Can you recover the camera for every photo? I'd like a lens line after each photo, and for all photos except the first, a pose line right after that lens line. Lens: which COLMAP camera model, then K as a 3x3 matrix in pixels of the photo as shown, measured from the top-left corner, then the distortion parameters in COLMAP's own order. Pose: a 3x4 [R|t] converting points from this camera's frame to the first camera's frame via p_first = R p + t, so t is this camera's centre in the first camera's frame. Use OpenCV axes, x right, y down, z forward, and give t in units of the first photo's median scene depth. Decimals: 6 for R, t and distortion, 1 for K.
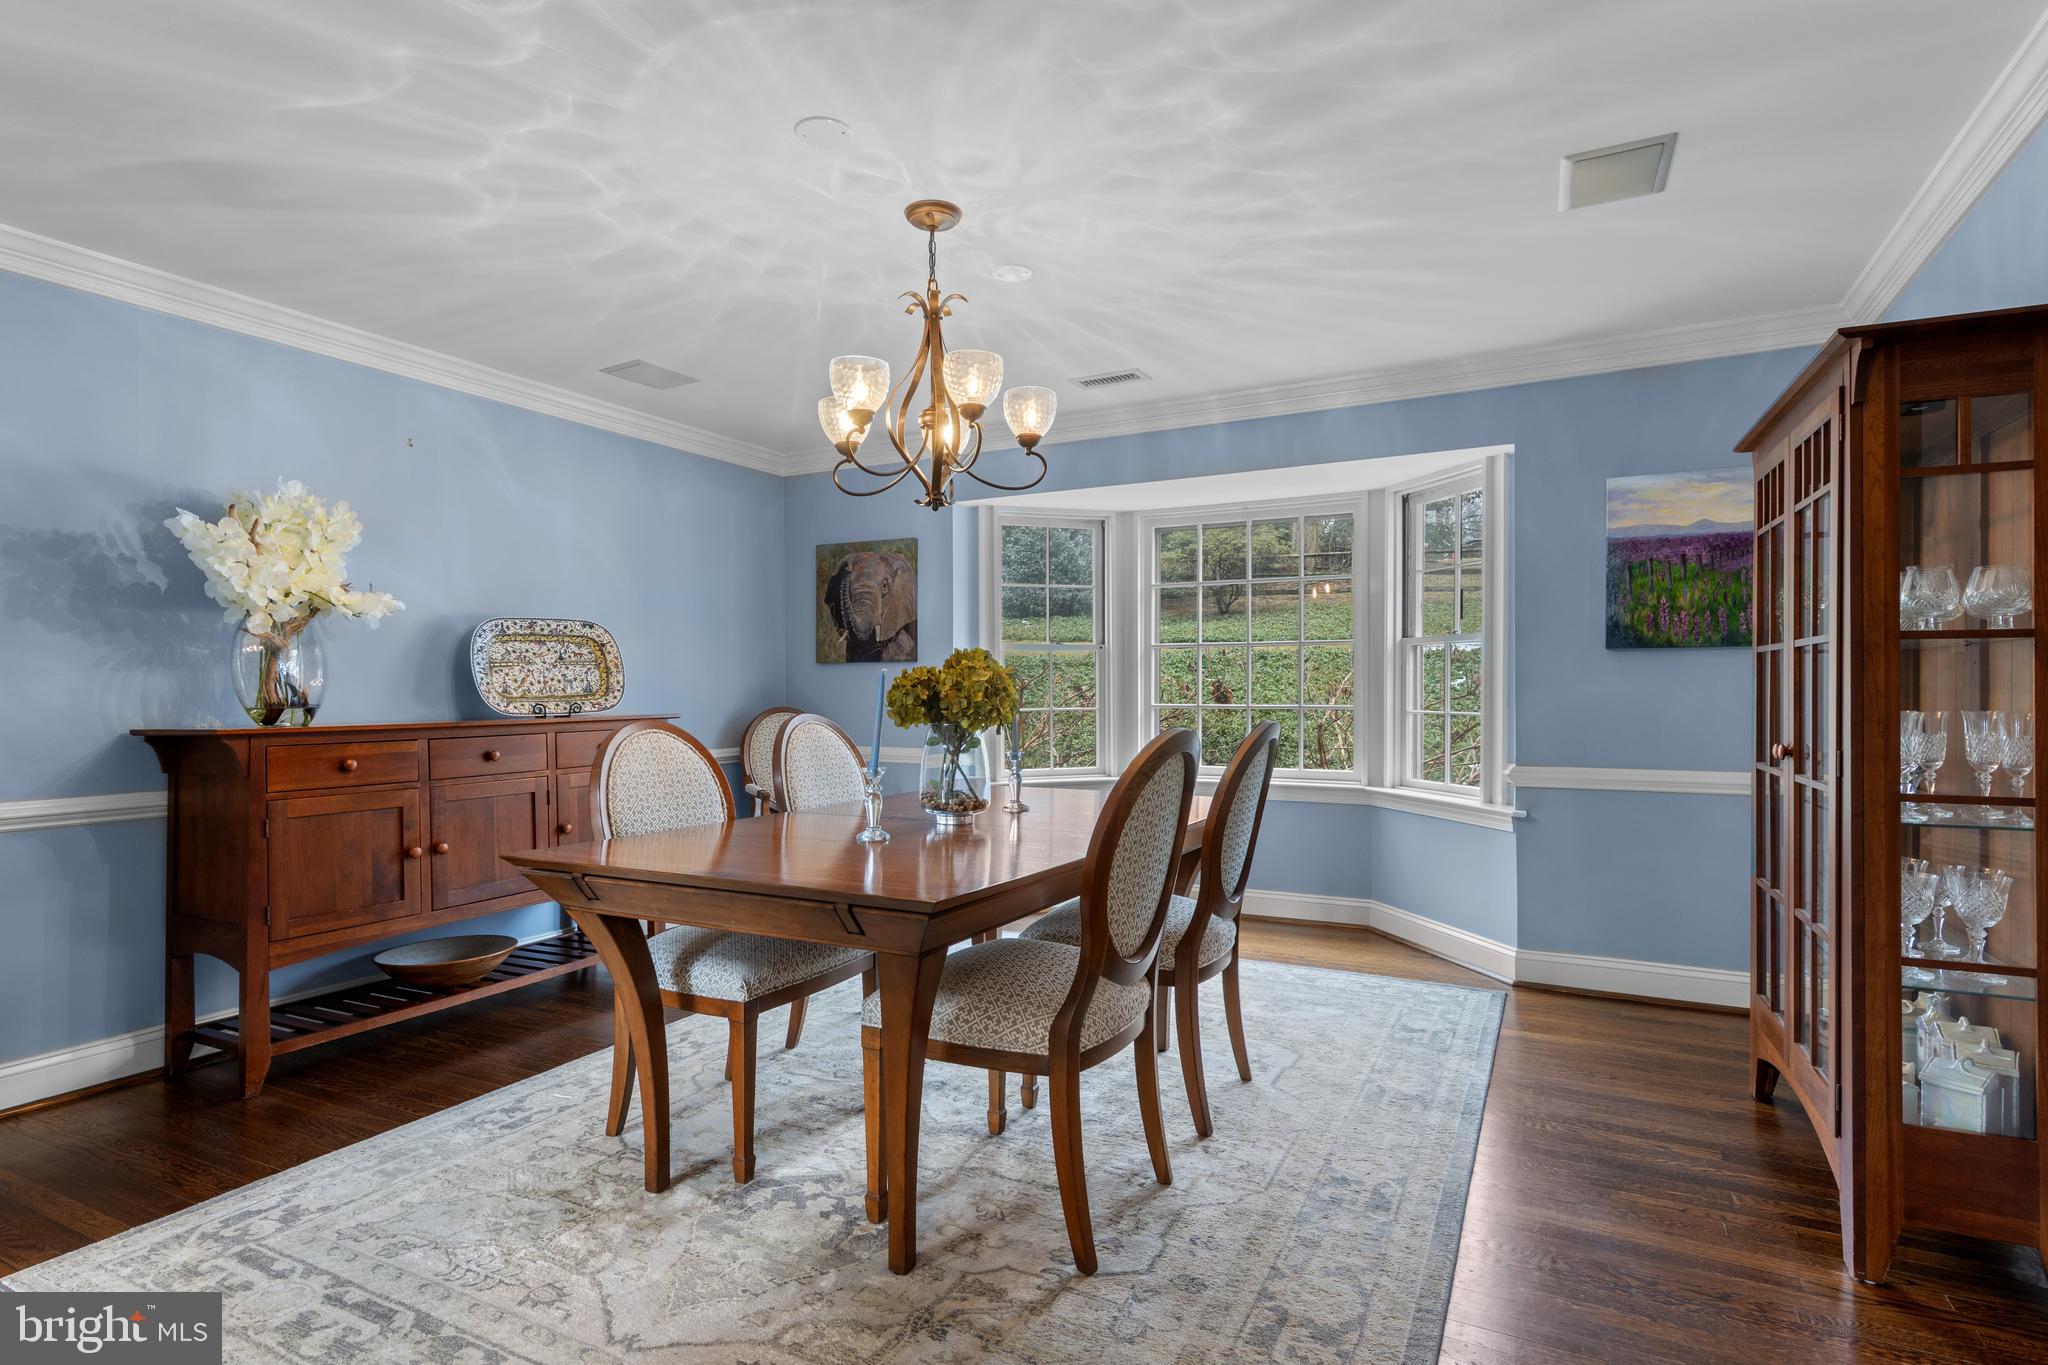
lens RADIAL K [[1046.8, 0, 1025.5], [0, 1046.8, 700.3], [0, 0, 1]] dist [0.011370, -0.003057]
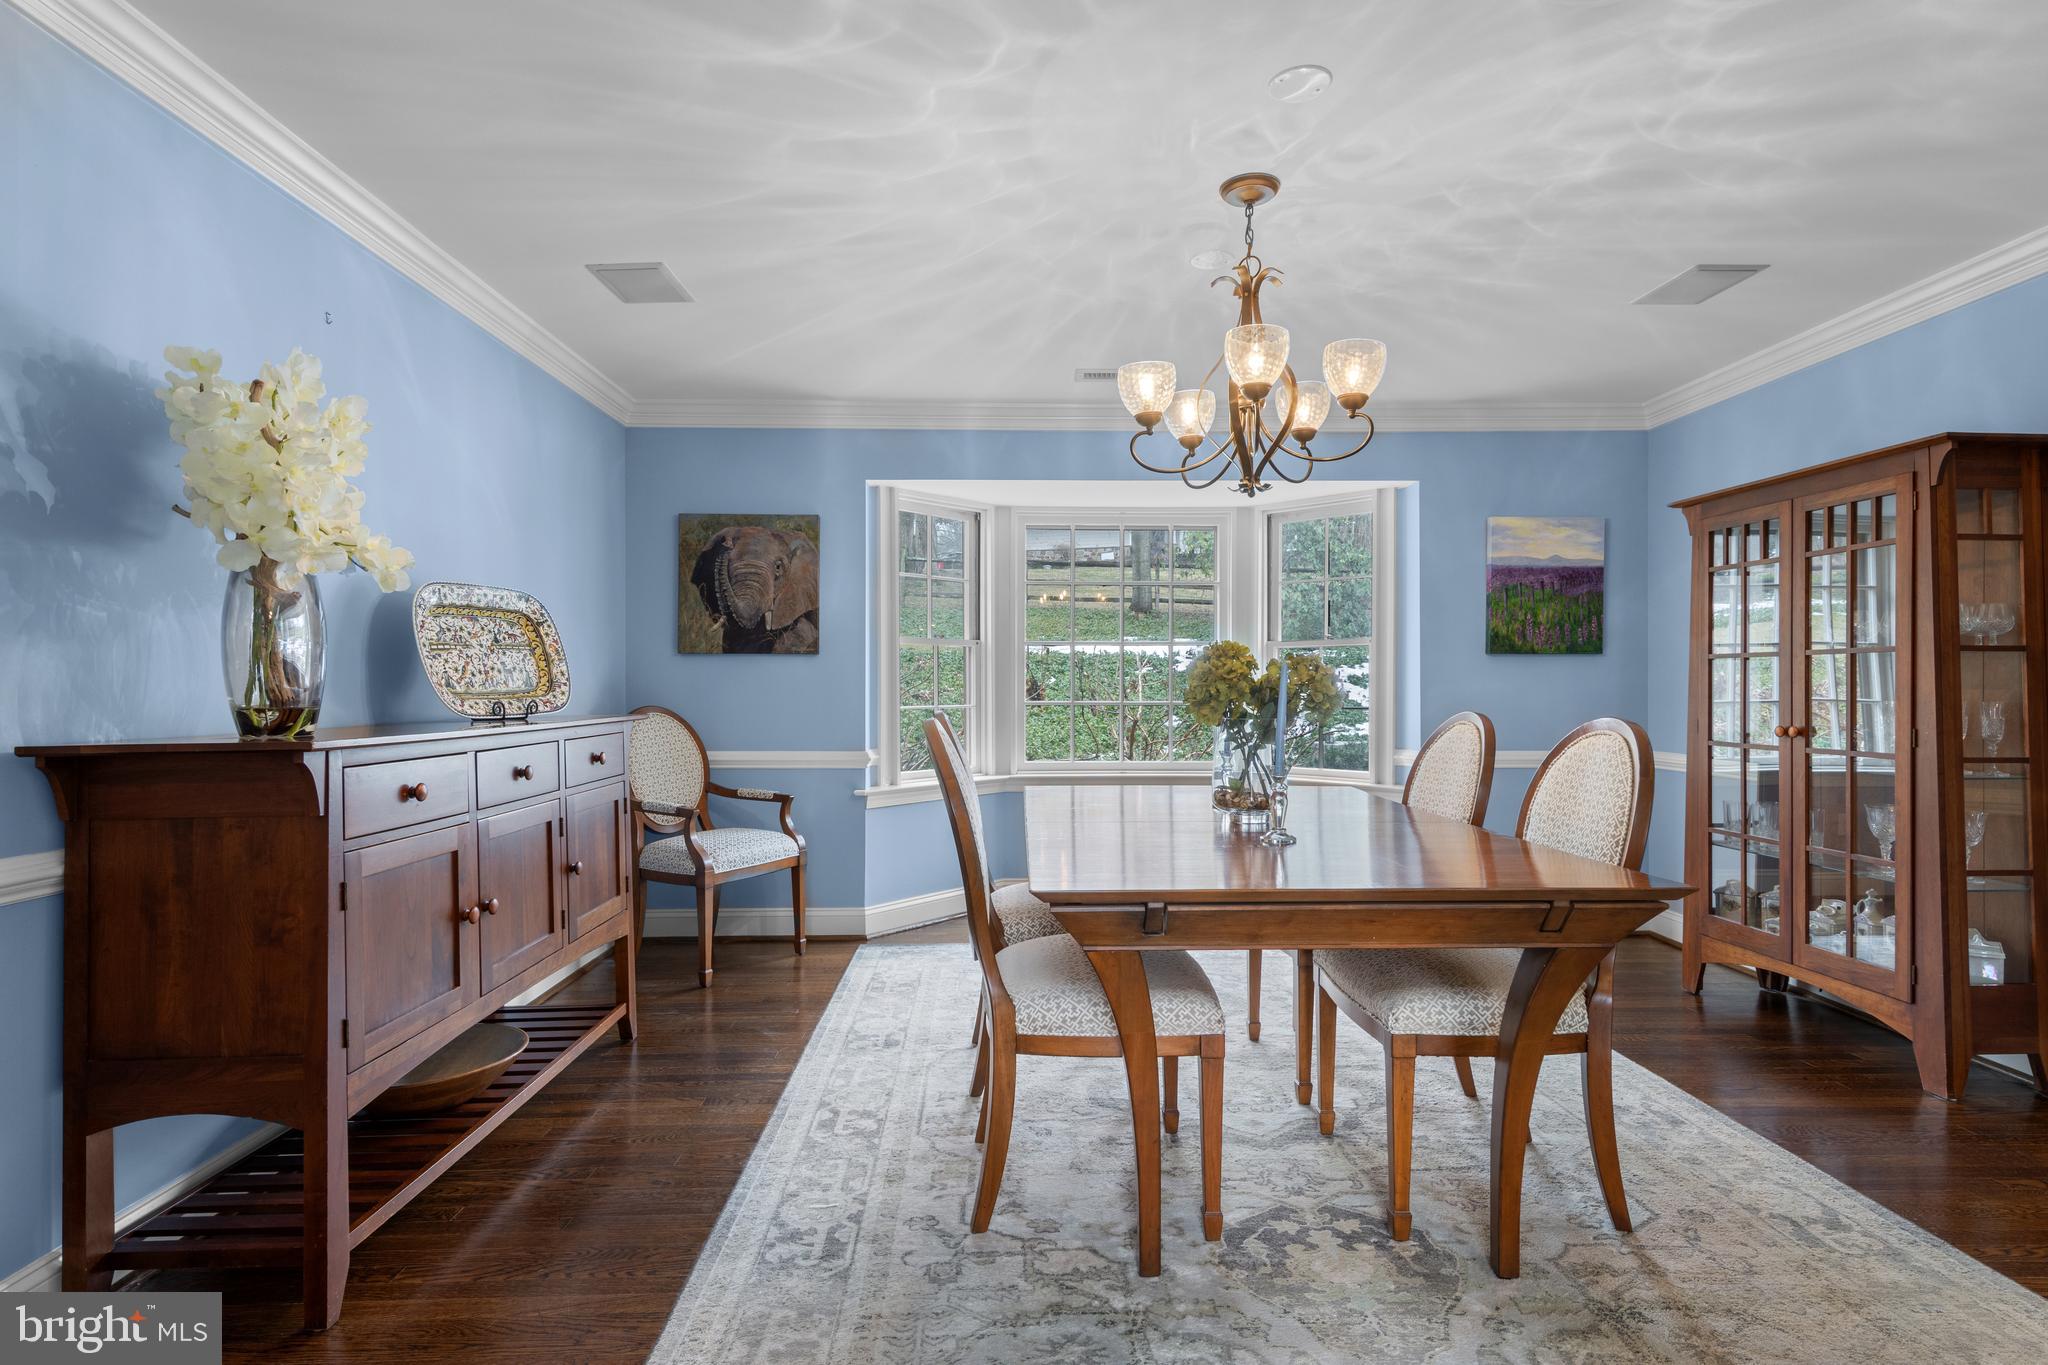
lens RADIAL K [[1046.8, 0, 1028.1], [0, 1046.8, 689.4], [0, 0, 1]] dist [0.011370, -0.003057]
pose [[0.873439, 0.002560, 0.486928, -0.633516], [0.002818, 0.999943, -0.010312, 0.004182], [-0.486926, 0.010379, 0.873381, 0.228173]]
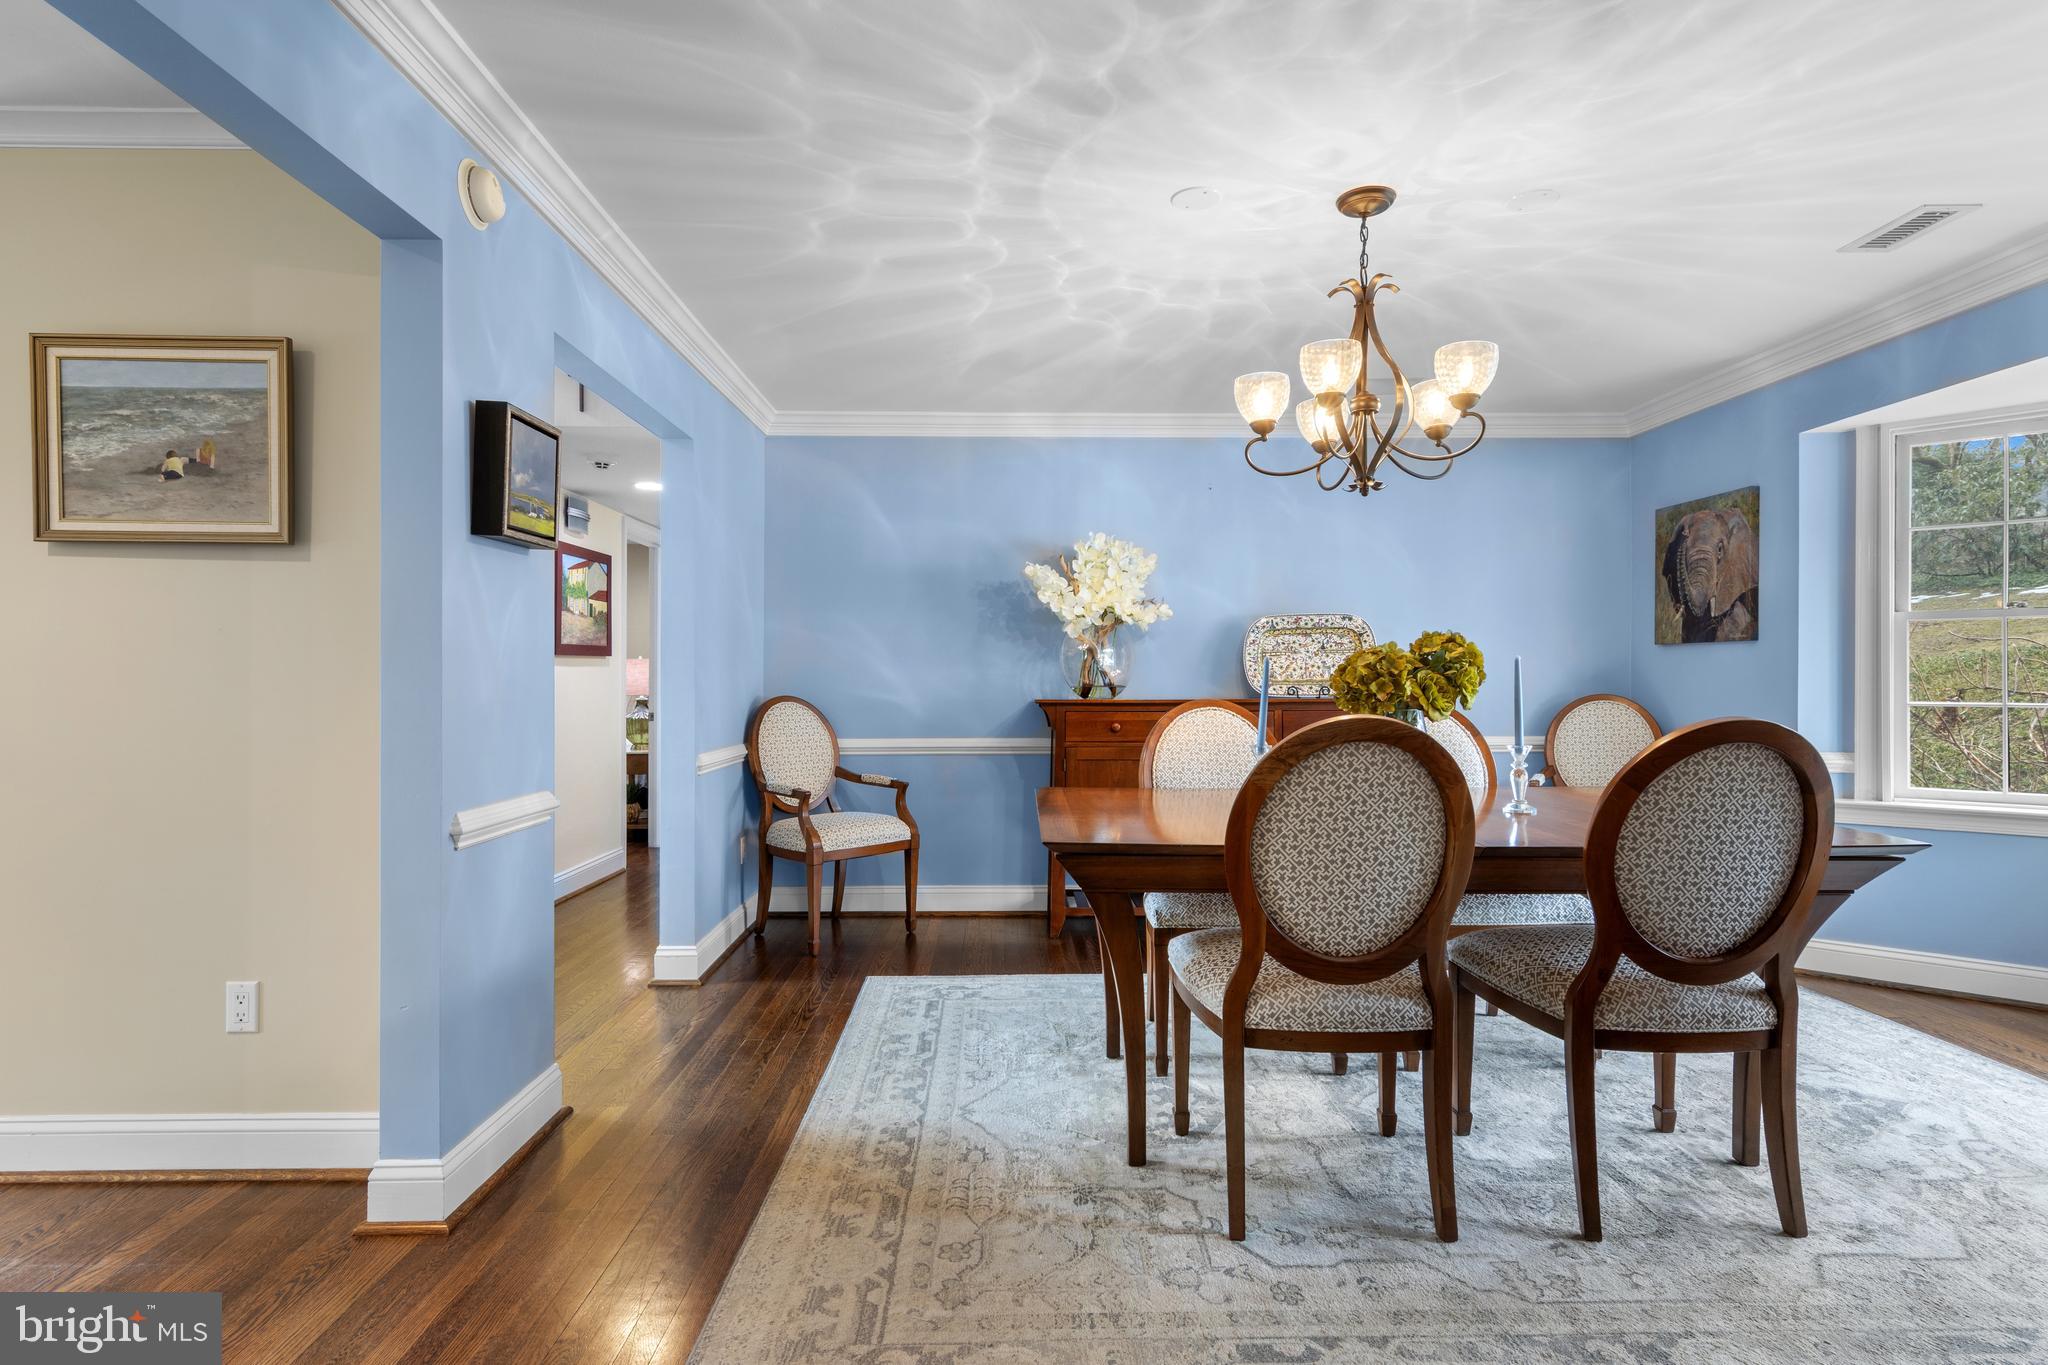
lens RADIAL K [[1046.8, 0, 1020.0], [0, 1046.8, 678.0], [0, 0, 1]] dist [0.011370, -0.003057]
pose [[0.479037, 0.002403, -0.877792, 0.551049], [-0.010239, 0.999944, -0.002850, 0.000117], [0.877735, 0.010353, 0.479034, 0.201259]]
